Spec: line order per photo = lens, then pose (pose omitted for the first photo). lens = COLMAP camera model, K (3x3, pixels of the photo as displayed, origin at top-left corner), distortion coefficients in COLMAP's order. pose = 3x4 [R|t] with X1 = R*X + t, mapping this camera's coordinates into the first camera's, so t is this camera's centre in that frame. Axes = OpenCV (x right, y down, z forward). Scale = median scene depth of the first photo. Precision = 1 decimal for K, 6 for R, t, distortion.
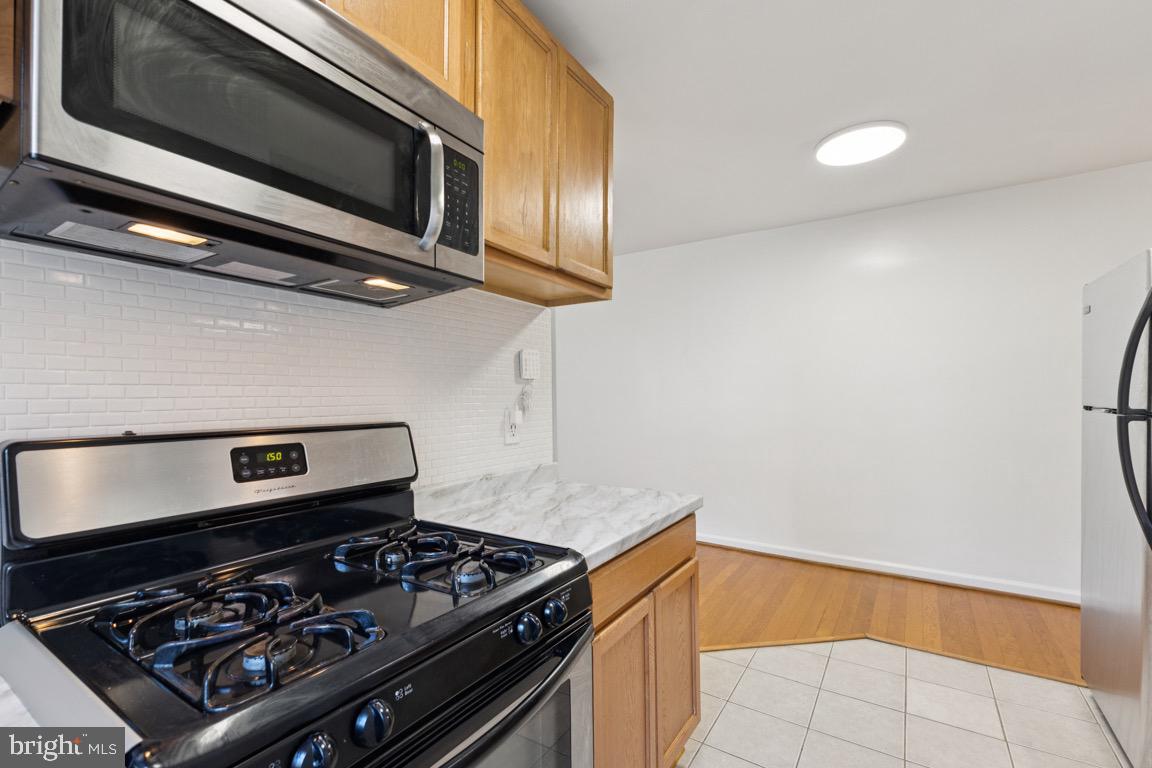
lens RADIAL K [[501.4, 0, 579.0], [0, 501.4, 388.5], [0, 0, 1]] dist [0.010094, -0.000347]
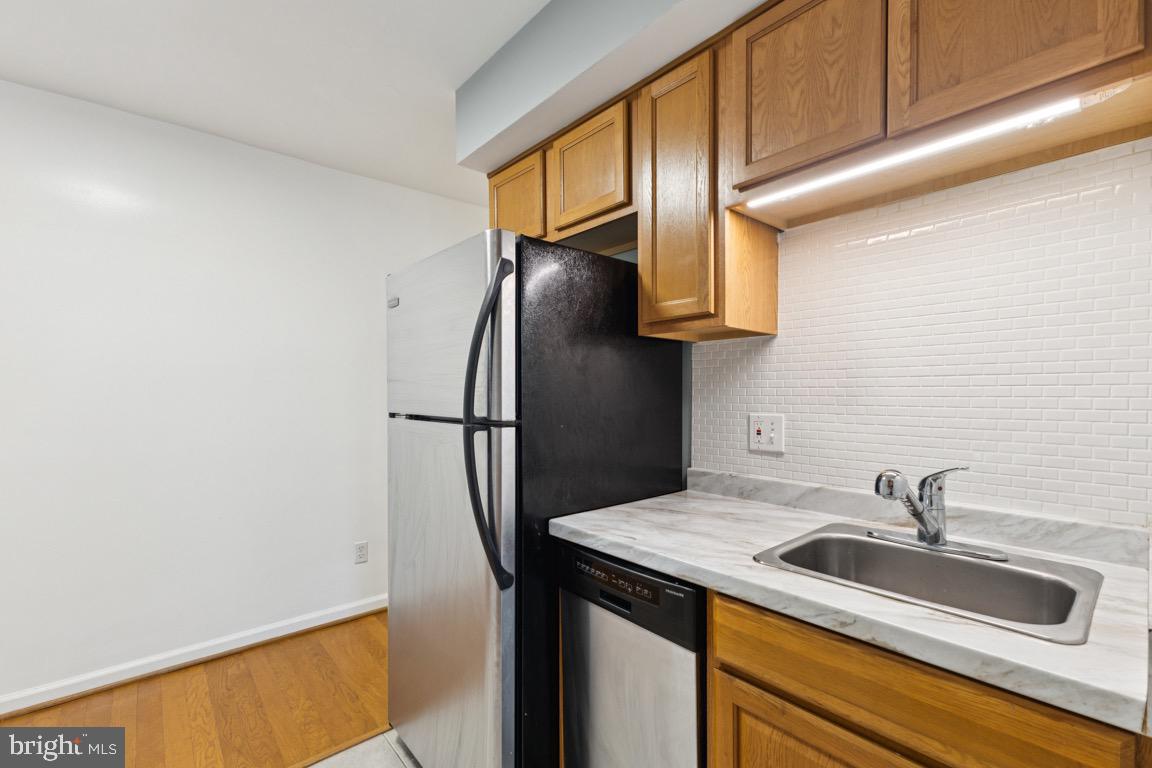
lens RADIAL K [[502.9, 0, 578.8], [0, 502.9, 400.3], [0, 0, 1]] dist [0.011530, 0.000043]
pose [[0.270496, -0.014092, 0.962618, 0.244384], [0.001909, 0.999899, 0.014102, 0.000968], [-0.962719, -0.001977, 0.270496, 0.444819]]
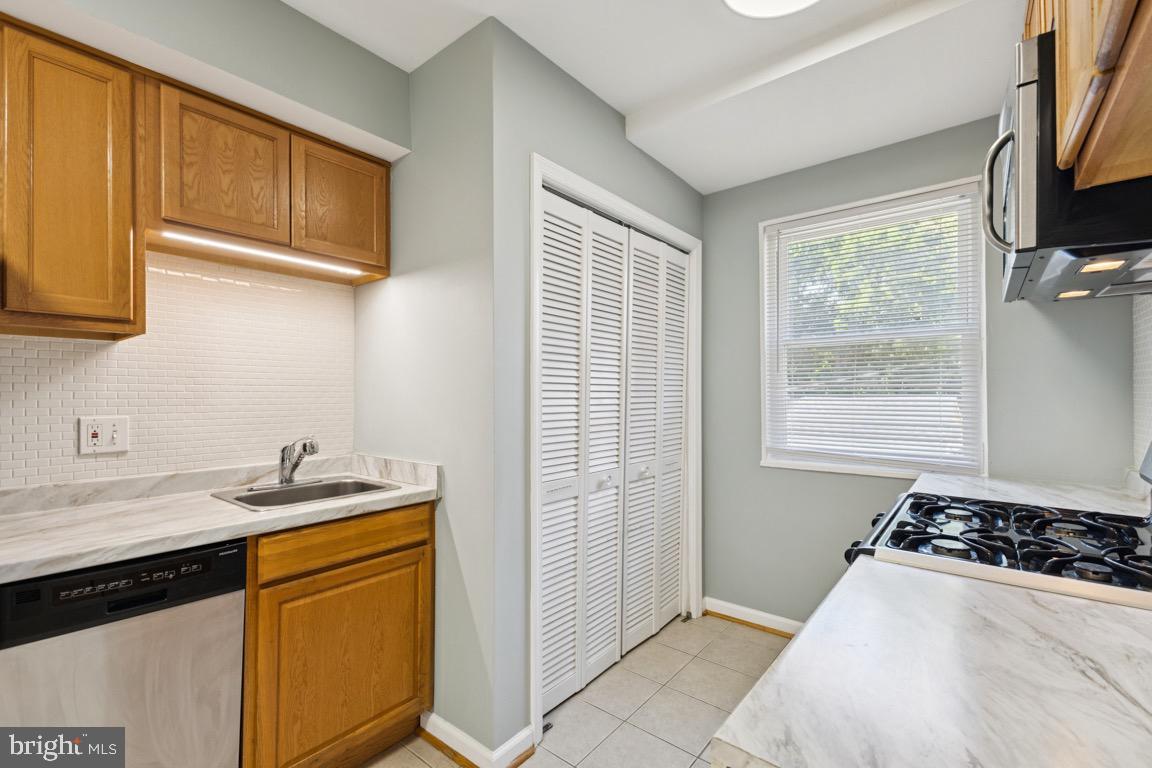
lens RADIAL K [[501.4, 0, 579.0], [0, 501.4, 388.5], [0, 0, 1]] dist [0.010094, -0.000347]
pose [[-0.994156, 0.002367, 0.107925, 0.237597], [0.001129, 0.999933, -0.011527, -0.000520], [-0.107945, -0.011338, -0.994092, 1.023900]]
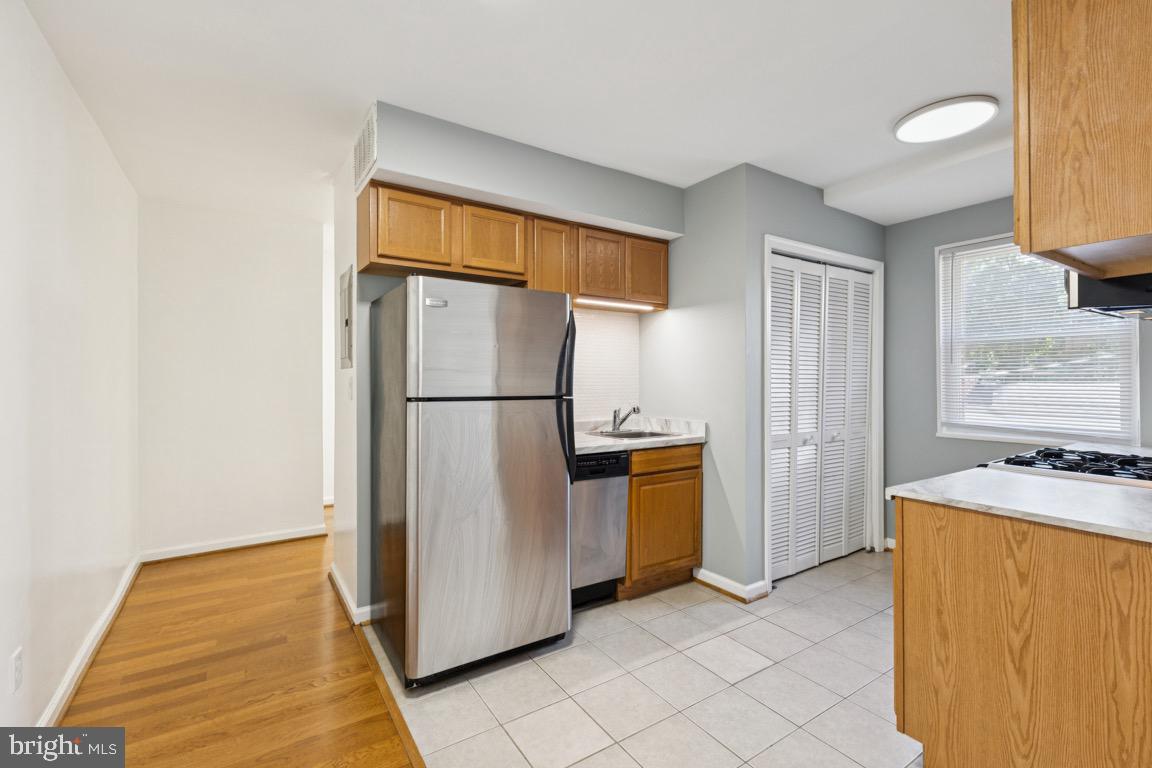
lens RADIAL K [[504.5, 0, 571.1], [0, 504.5, 376.6], [0, 0, 1]] dist [0.009589, -0.000322]
pose [[-0.913161, 0.002309, 0.407593, 0.323746], [-0.000697, 0.999974, -0.007226, -0.000853], [-0.407598, -0.006882, -0.913135, 1.654994]]
